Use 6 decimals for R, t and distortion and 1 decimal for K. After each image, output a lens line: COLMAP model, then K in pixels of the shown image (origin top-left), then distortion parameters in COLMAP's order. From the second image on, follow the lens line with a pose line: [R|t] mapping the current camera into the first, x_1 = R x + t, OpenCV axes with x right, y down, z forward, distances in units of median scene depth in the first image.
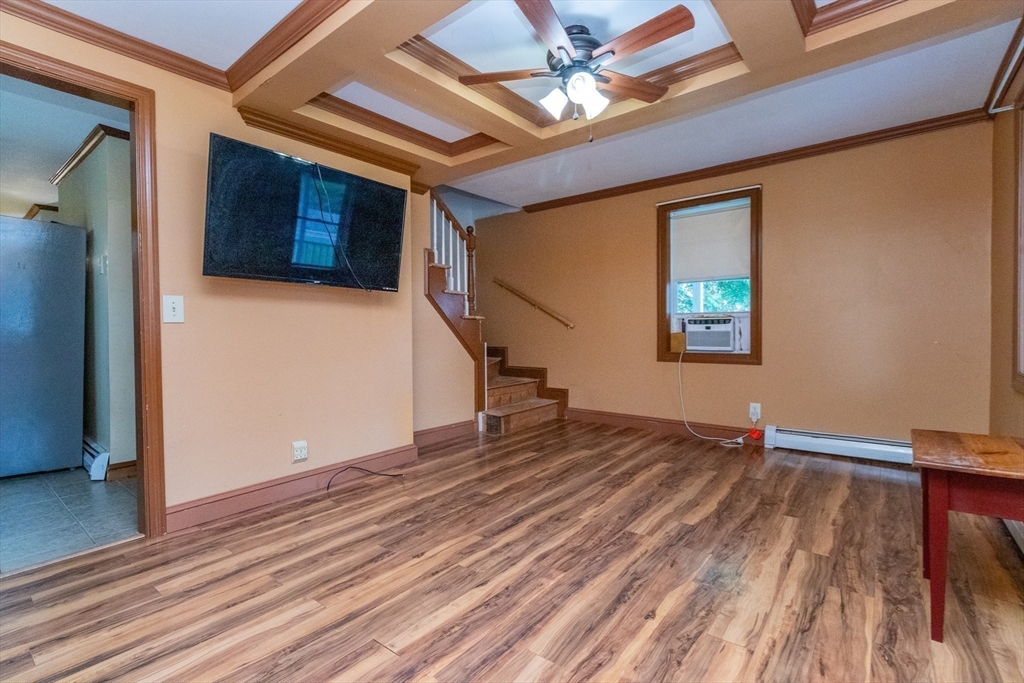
lens RADIAL K [[474.4, 0, 512.6], [0, 474.4, 336.7], [0, 0, 1]] dist [0.000654, -0.003951]
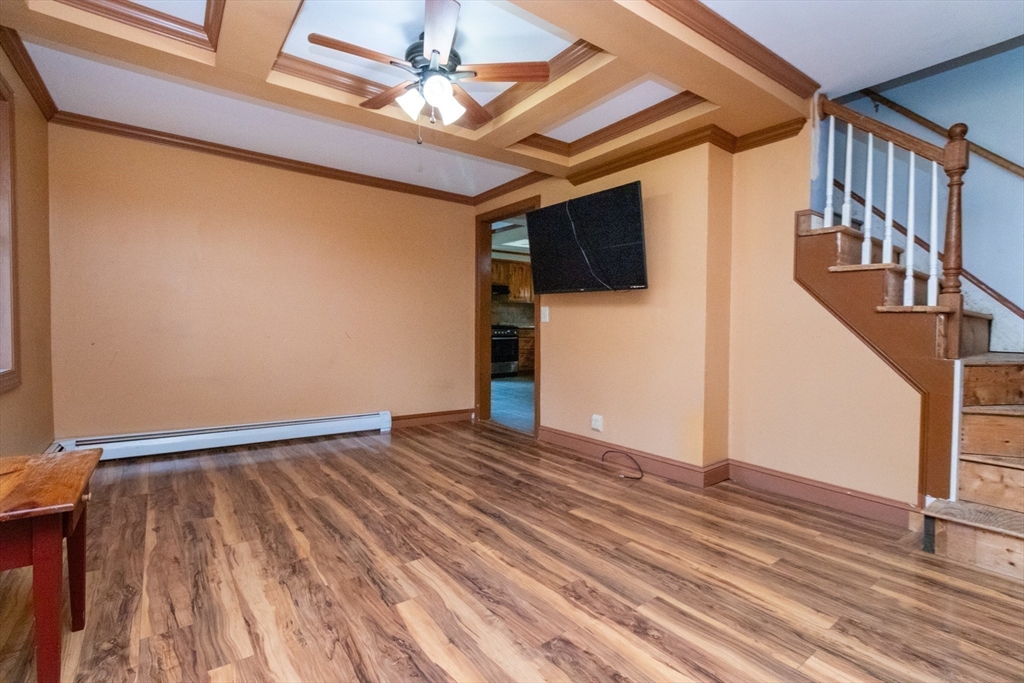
lens RADIAL K [[474.4, 0, 512.3], [0, 474.4, 336.8], [0, 0, 1]] dist [0.000654, -0.003951]
pose [[-0.256739, 0.030031, -0.966014, 1.103381], [-0.024677, 0.998988, 0.037615, -0.040893], [0.966166, 0.033495, -0.255738, 1.458074]]
